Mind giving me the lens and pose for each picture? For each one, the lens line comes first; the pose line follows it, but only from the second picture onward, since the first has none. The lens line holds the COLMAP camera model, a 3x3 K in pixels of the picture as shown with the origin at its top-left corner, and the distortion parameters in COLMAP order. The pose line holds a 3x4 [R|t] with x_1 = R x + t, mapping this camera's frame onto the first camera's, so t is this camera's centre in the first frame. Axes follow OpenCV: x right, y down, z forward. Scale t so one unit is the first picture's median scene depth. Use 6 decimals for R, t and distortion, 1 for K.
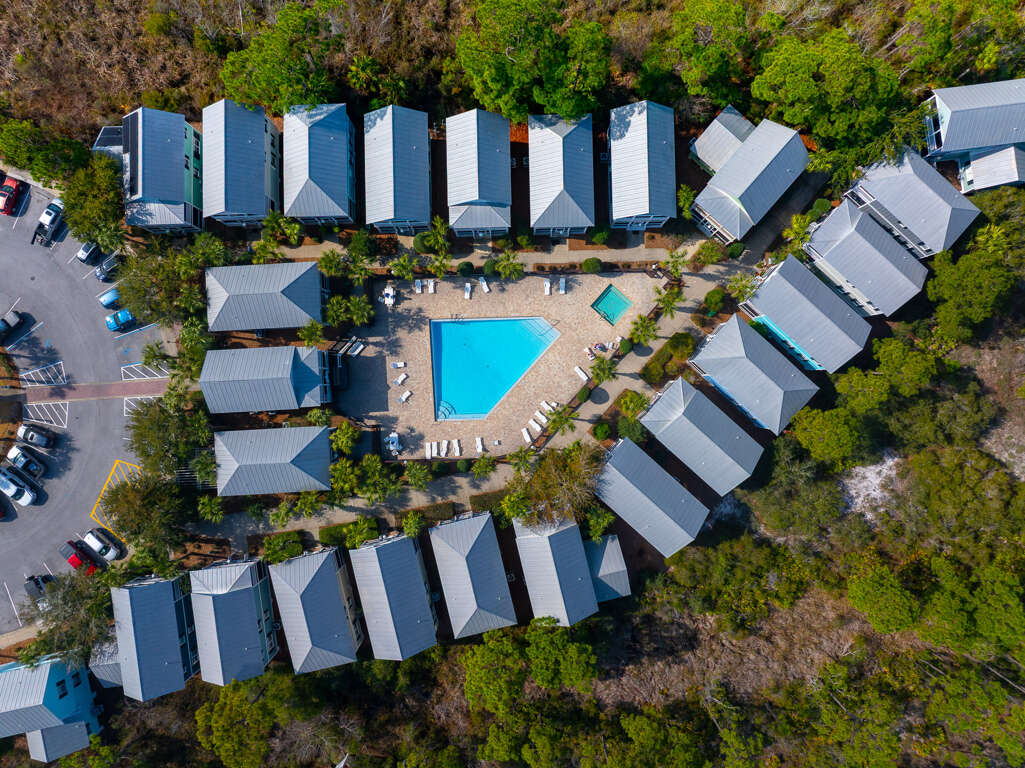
lens RADIAL K [[717.1, 0, 512.5], [0, 717.1, 384.0], [0, 0, 1]] dist [0.004374, 0.001345]
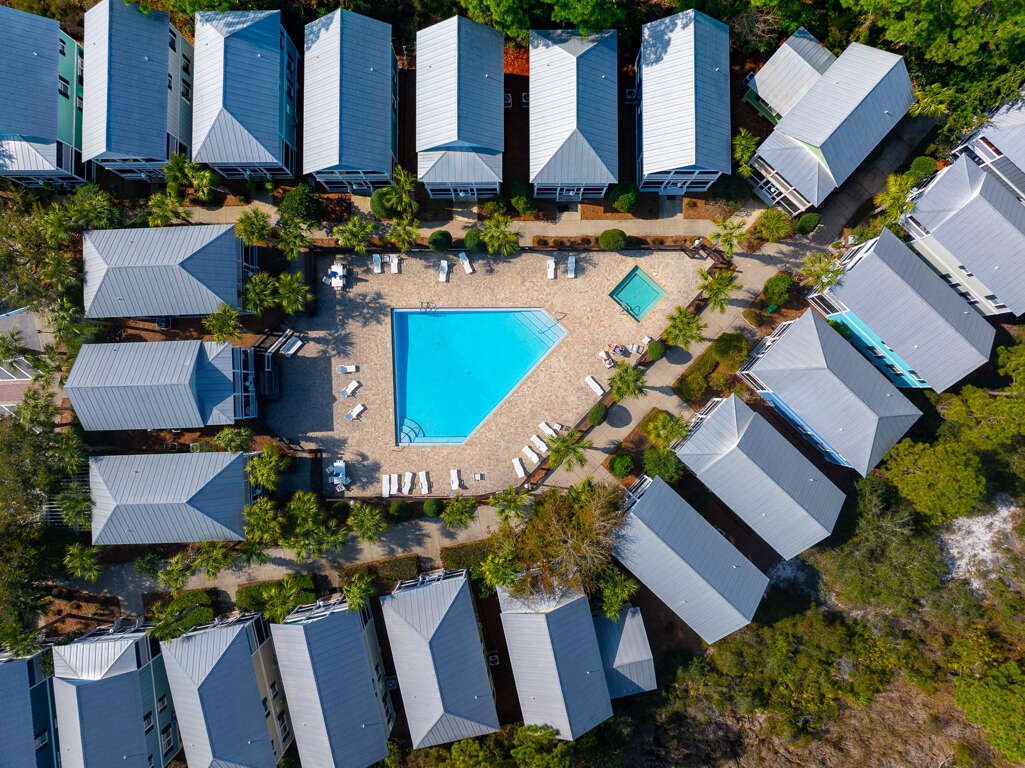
lens RADIAL K [[717.1, 0, 512.5], [0, 717.1, 384.0], [0, 0, 1]] dist [0.004374, 0.001345]
pose [[0.999796, 0.020222, -0.000024, 0.011389], [-0.020222, 0.999783, -0.004932, -0.011168], [-0.000075, 0.004932, 0.999988, 0.263158]]
